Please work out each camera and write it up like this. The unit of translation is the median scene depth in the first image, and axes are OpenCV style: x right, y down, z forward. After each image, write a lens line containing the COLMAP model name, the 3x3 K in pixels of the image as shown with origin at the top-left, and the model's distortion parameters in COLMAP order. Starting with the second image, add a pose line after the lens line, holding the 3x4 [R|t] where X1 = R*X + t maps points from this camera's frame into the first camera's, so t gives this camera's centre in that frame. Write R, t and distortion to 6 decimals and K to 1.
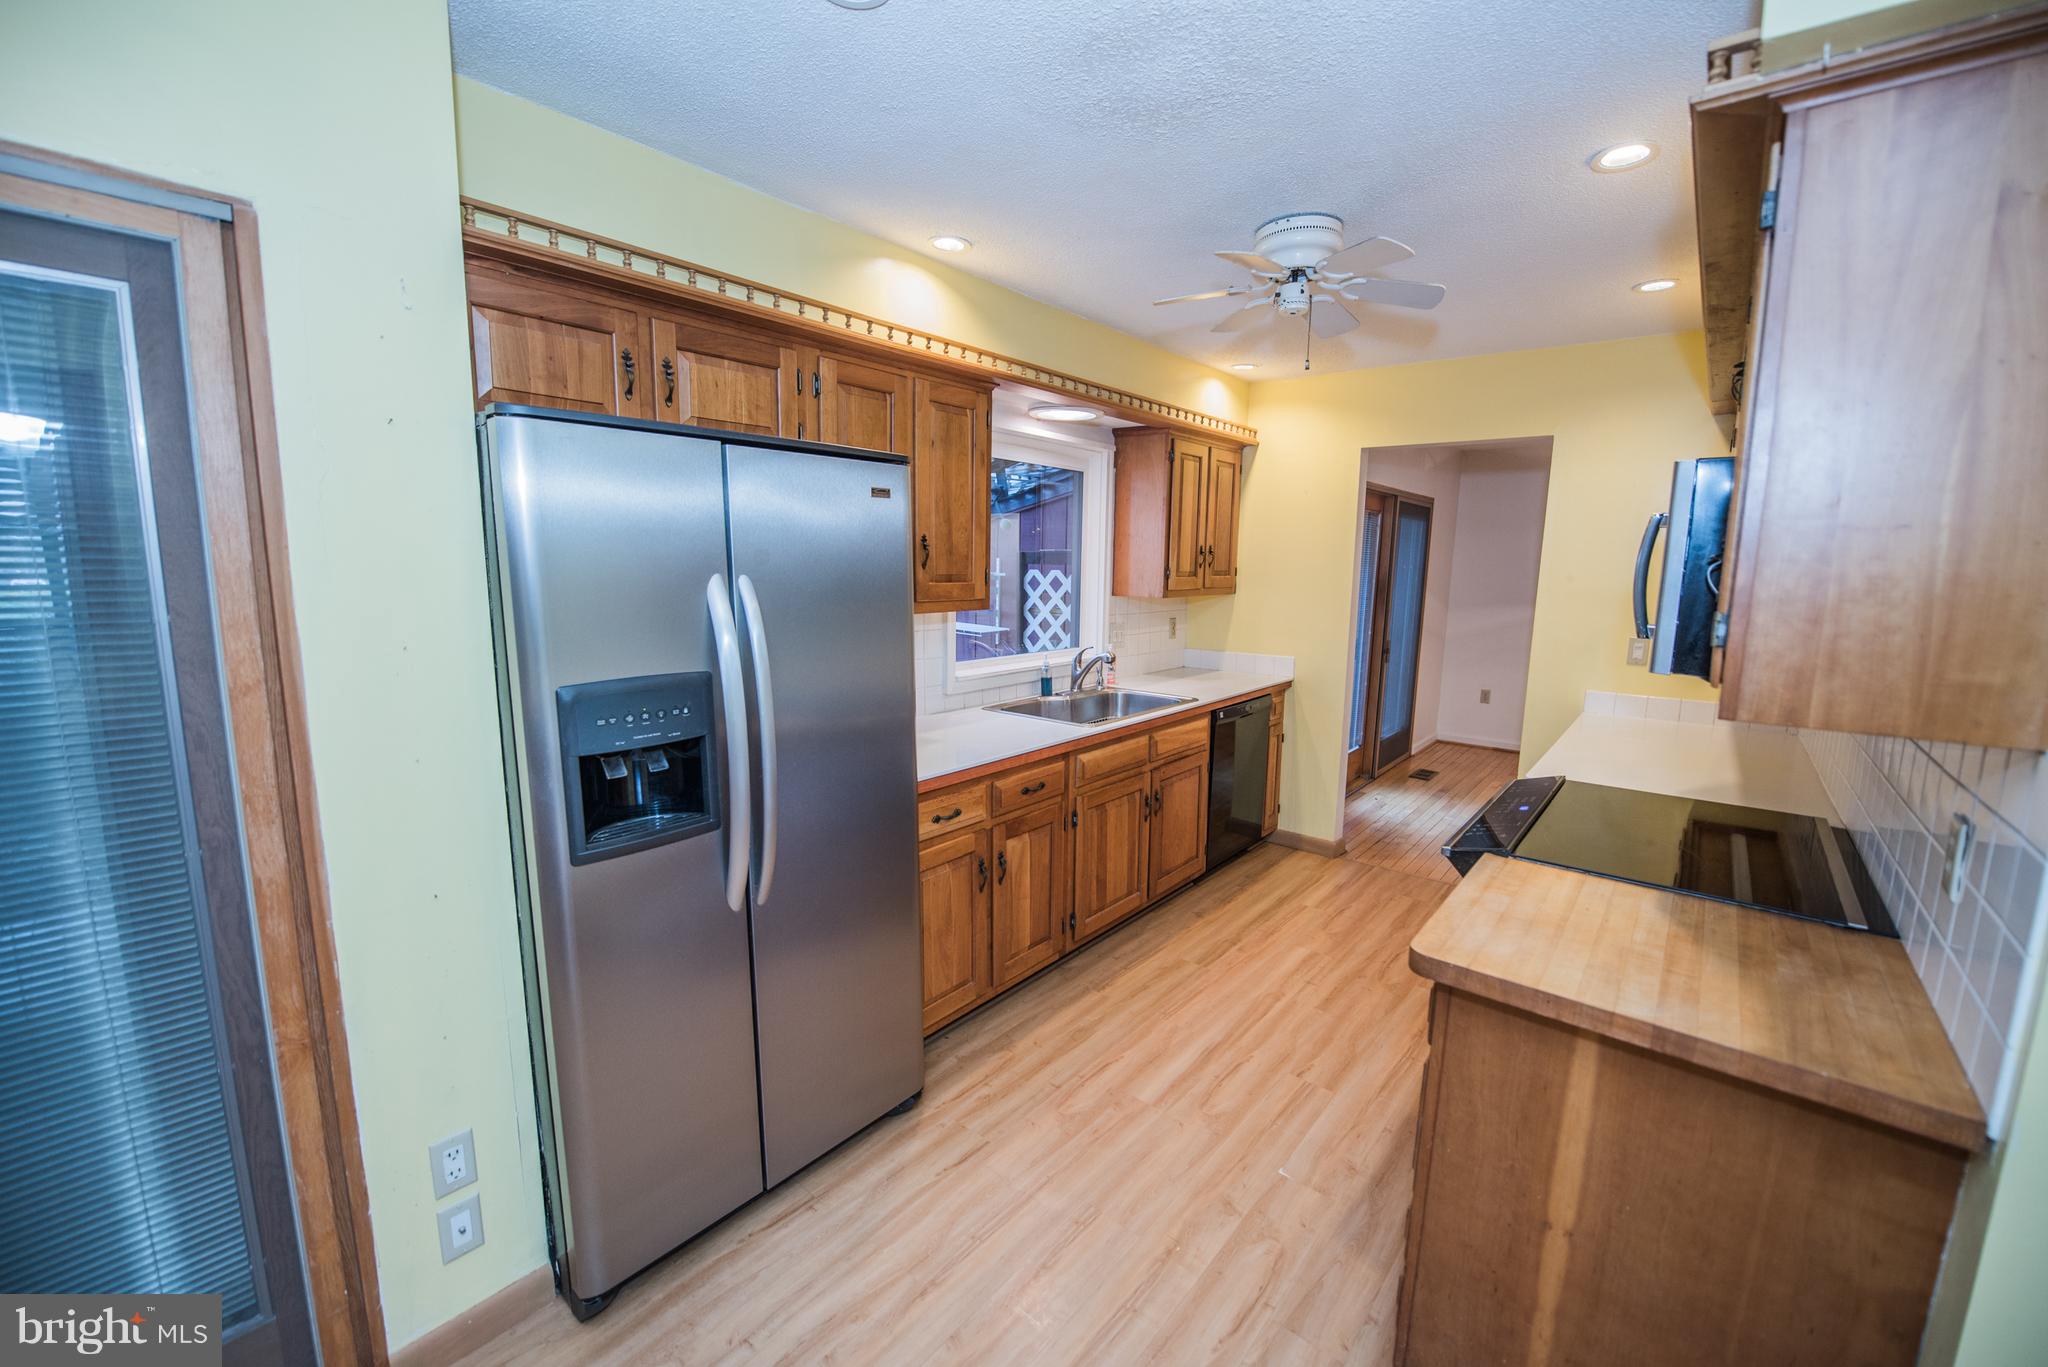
lens RADIAL K [[810.4, 0, 1019.2], [0, 810.4, 684.7], [0, 0, 1]] dist [-0.018344, -0.001274]
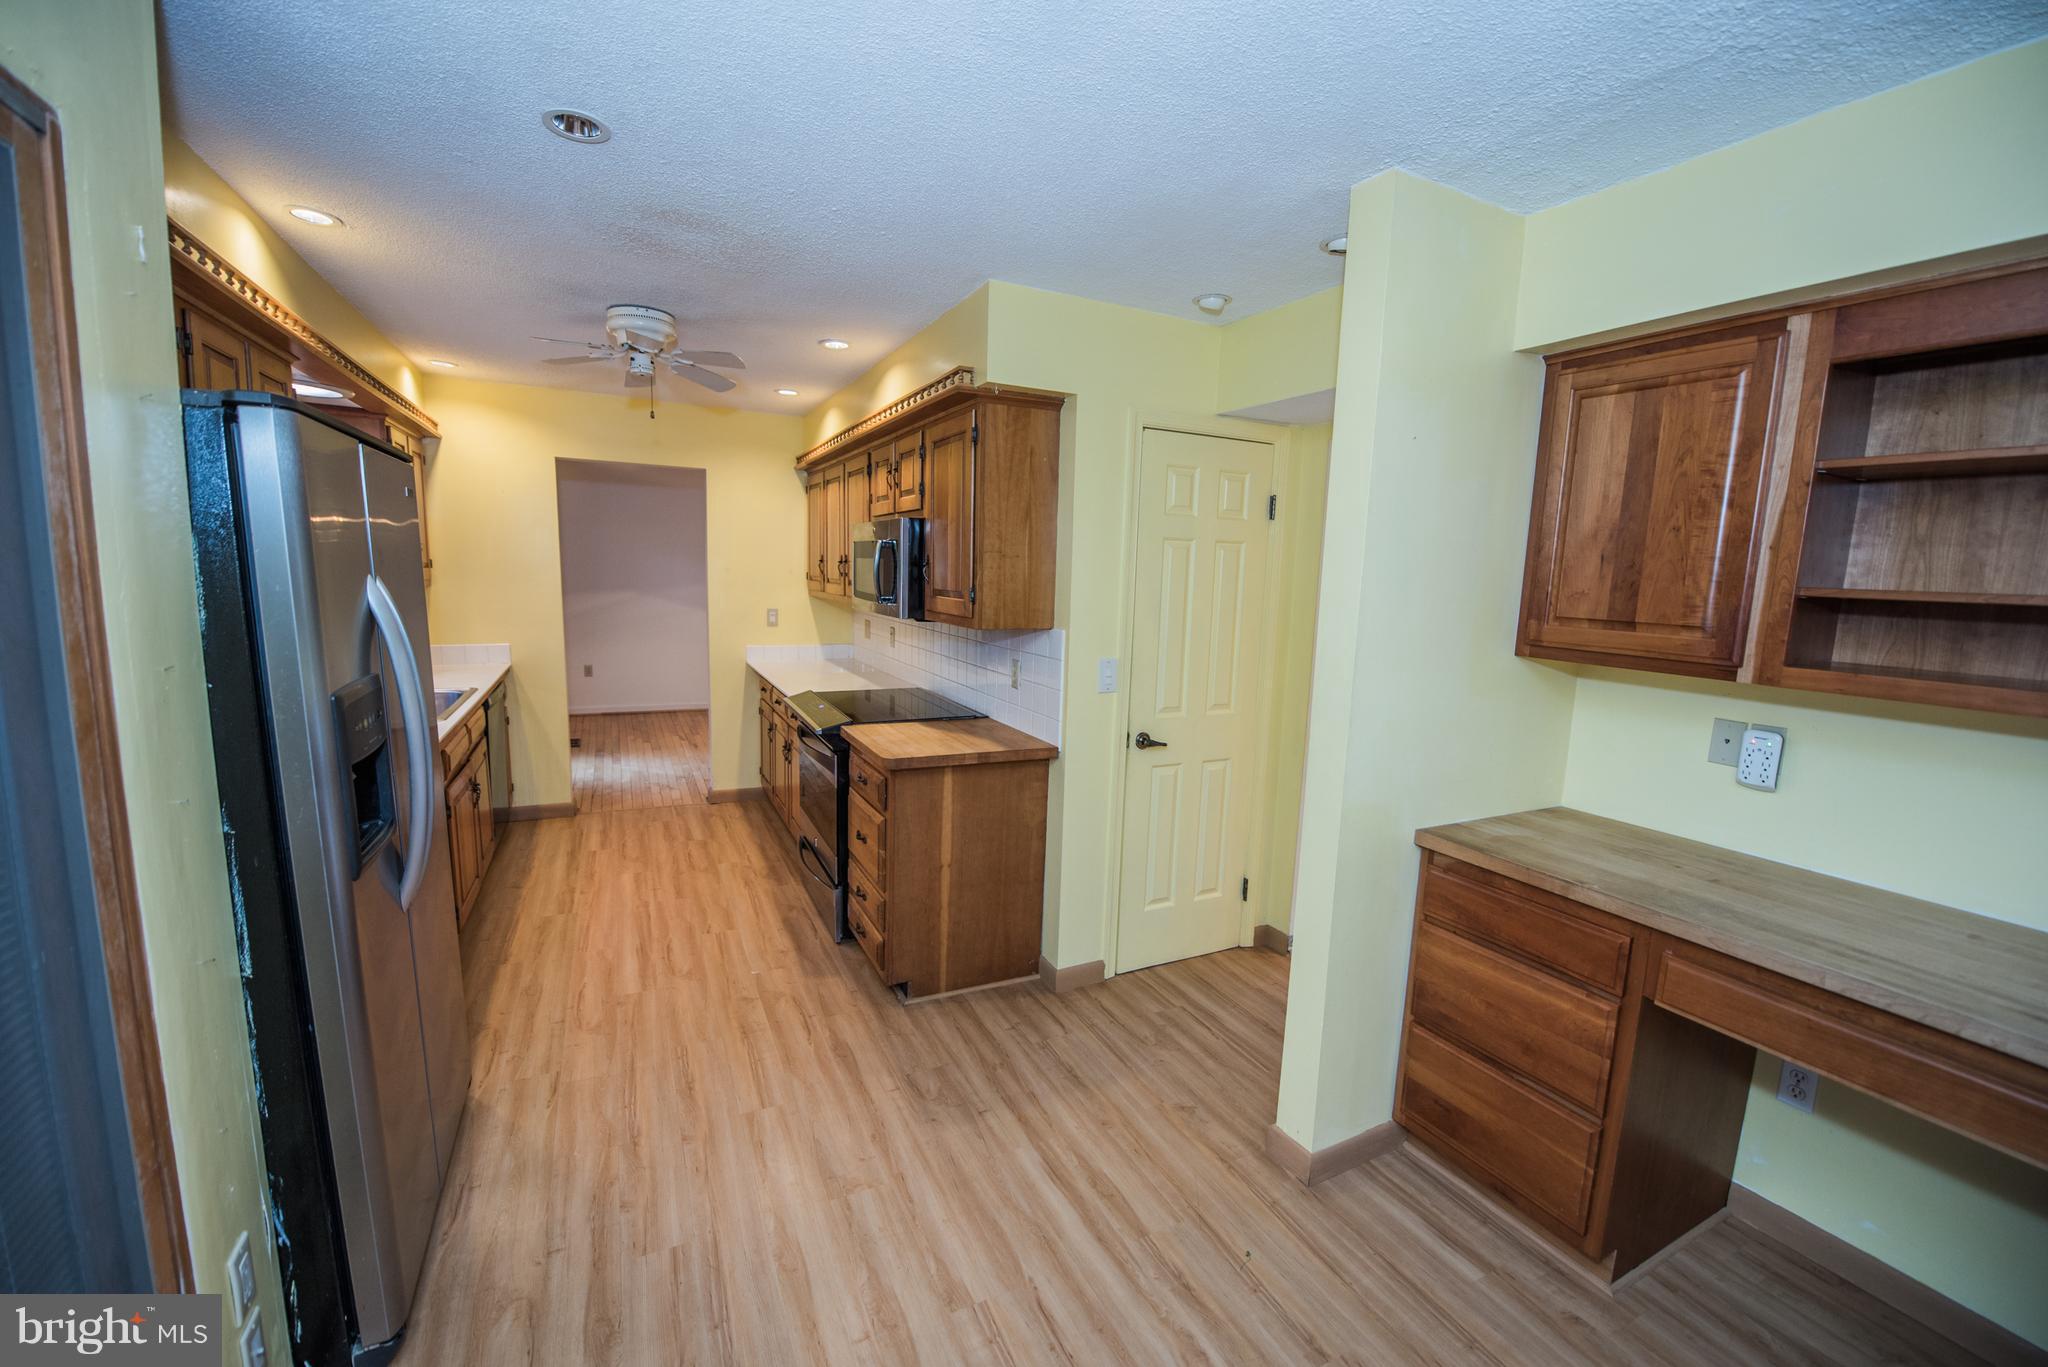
lens RADIAL K [[810.4, 0, 1029.4], [0, 810.4, 686.9], [0, 0, 1]] dist [-0.018344, -0.001274]
pose [[0.378517, -0.127942, 0.916709, -0.578222], [0.110011, 0.989599, 0.092691, -0.000689], [-0.919034, 0.065763, 0.388655, -0.065040]]
